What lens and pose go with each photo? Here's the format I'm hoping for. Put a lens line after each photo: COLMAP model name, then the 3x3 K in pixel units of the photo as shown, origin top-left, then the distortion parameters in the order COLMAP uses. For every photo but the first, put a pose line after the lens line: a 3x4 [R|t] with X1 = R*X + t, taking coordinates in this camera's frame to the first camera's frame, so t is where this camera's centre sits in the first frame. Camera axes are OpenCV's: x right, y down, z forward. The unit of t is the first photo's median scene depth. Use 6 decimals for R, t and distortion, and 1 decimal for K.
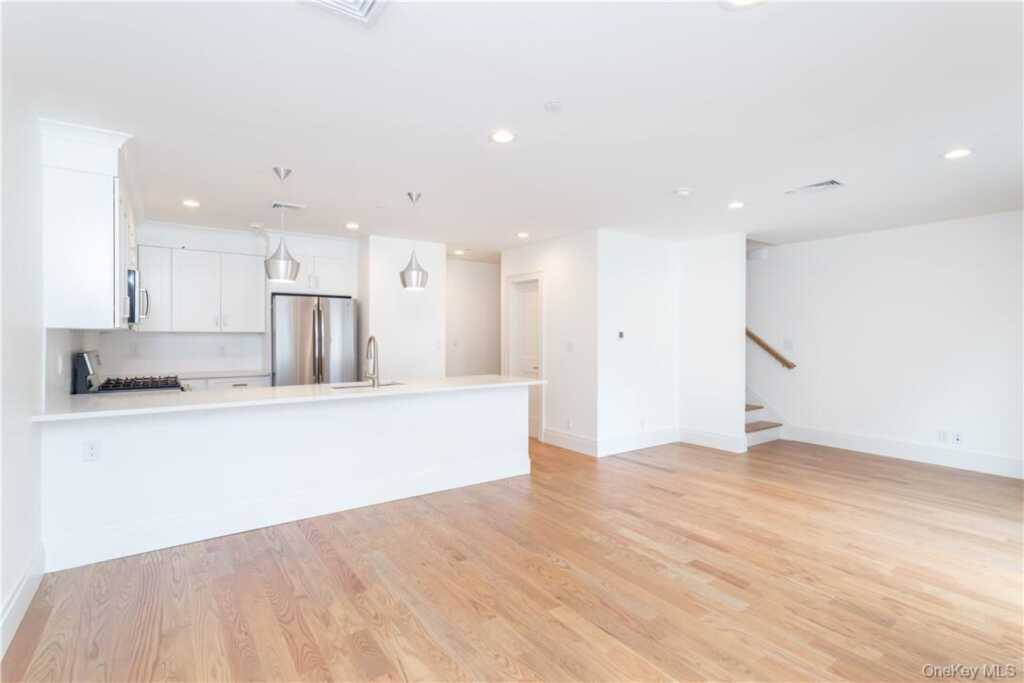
lens RADIAL K [[487.2, 0, 523.3], [0, 487.2, 339.5], [0, 0, 1]] dist [-0.000835, -0.000298]
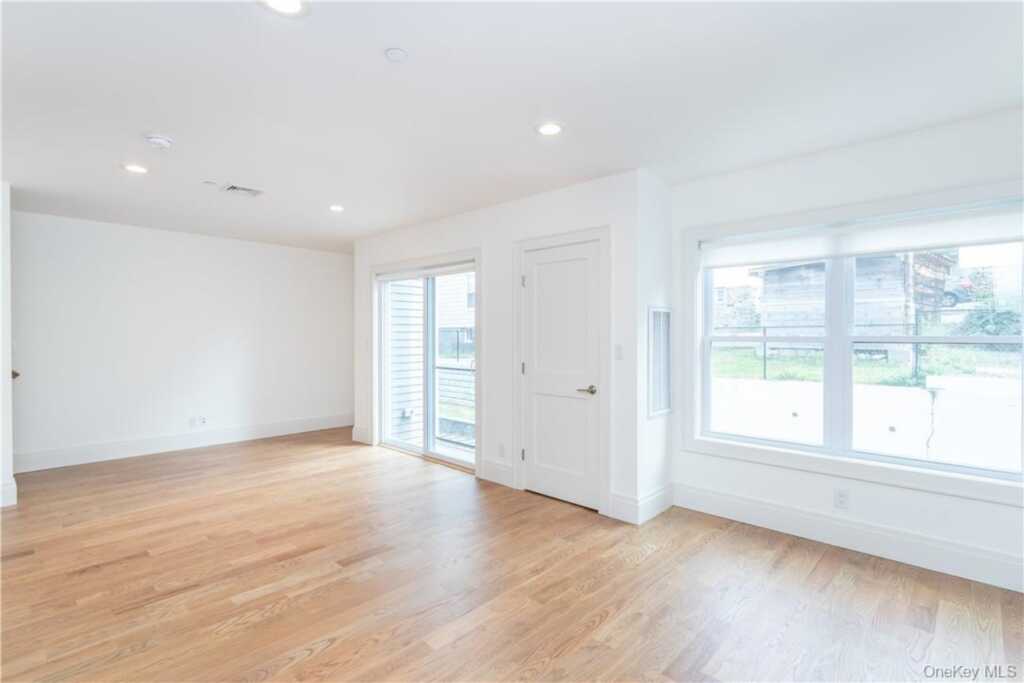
lens RADIAL K [[494.5, 0, 494.4], [0, 494.5, 338.6], [0, 0, 1]] dist [0.000091, 0.000511]
pose [[-0.166677, -0.010206, 0.985959, -0.607672], [0.005306, 0.999923, 0.011248, -0.009342], [-0.985997, 0.007106, -0.166610, 0.750536]]
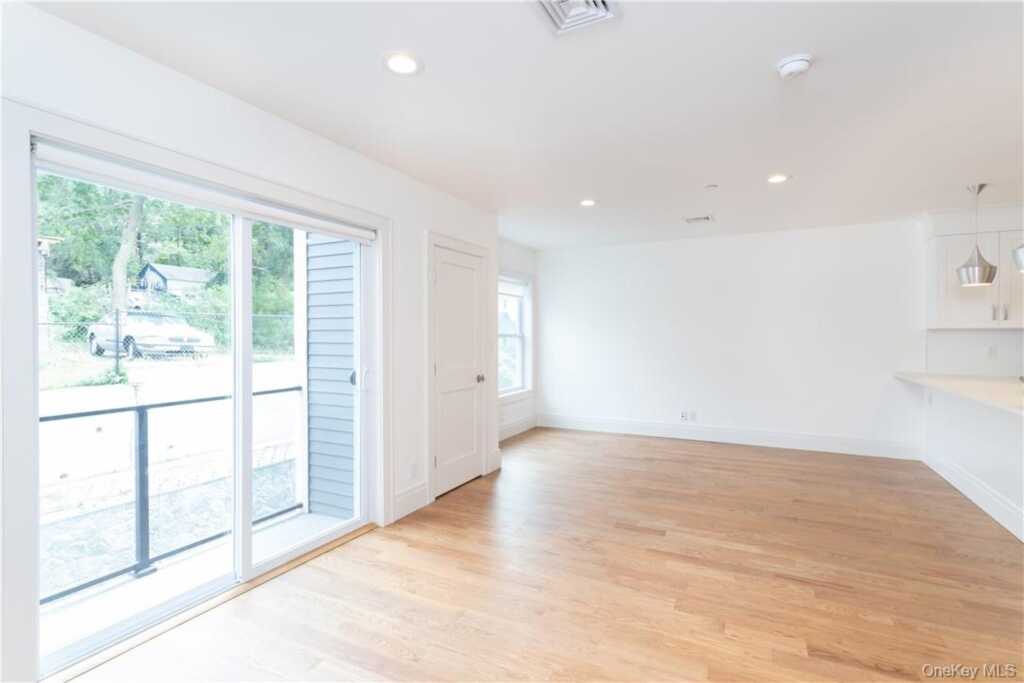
lens RADIAL K [[481.8, 0, 528.1], [0, 481.8, 335.7], [0, 0, 1]] dist [0.001539, 0.000330]
pose [[-0.881802, 0.001818, -0.471615, 1.012578], [-0.003345, 0.999943, 0.010108, -0.010998], [0.471607, 0.010491, -0.881746, 1.608788]]
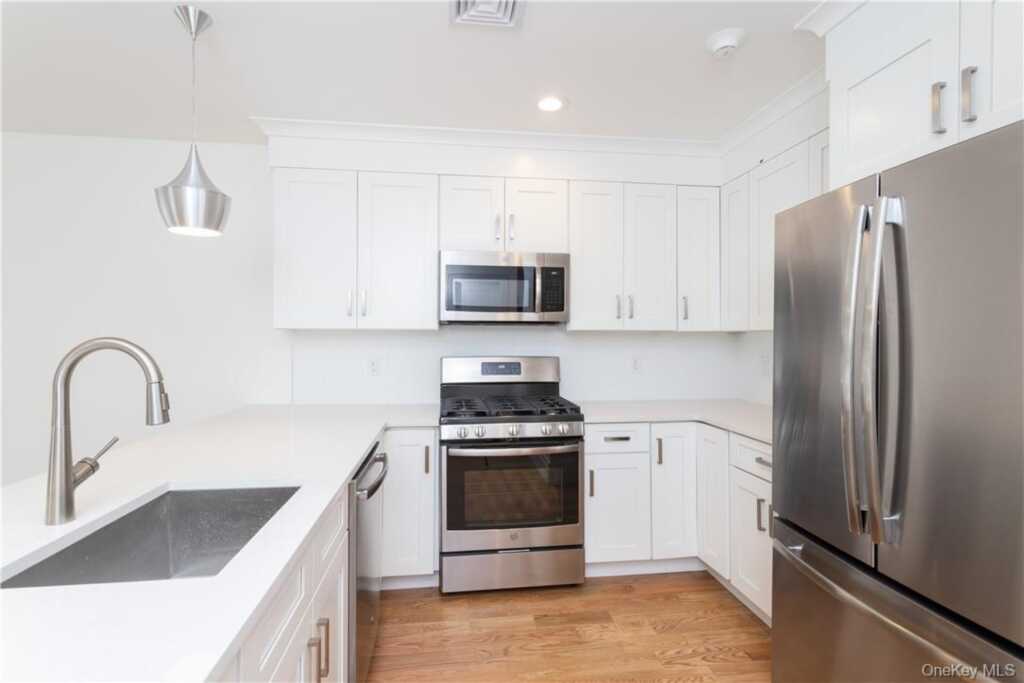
lens RADIAL K [[484.7, 0, 507.7], [0, 484.7, 337.8], [0, 0, 1]] dist [0.000065, 0.000792]
pose [[-0.477527, -0.001654, -0.878615, -0.228437], [-0.007236, 0.999972, 0.002050, -0.012089], [0.878587, 0.007336, -0.477526, 1.657408]]
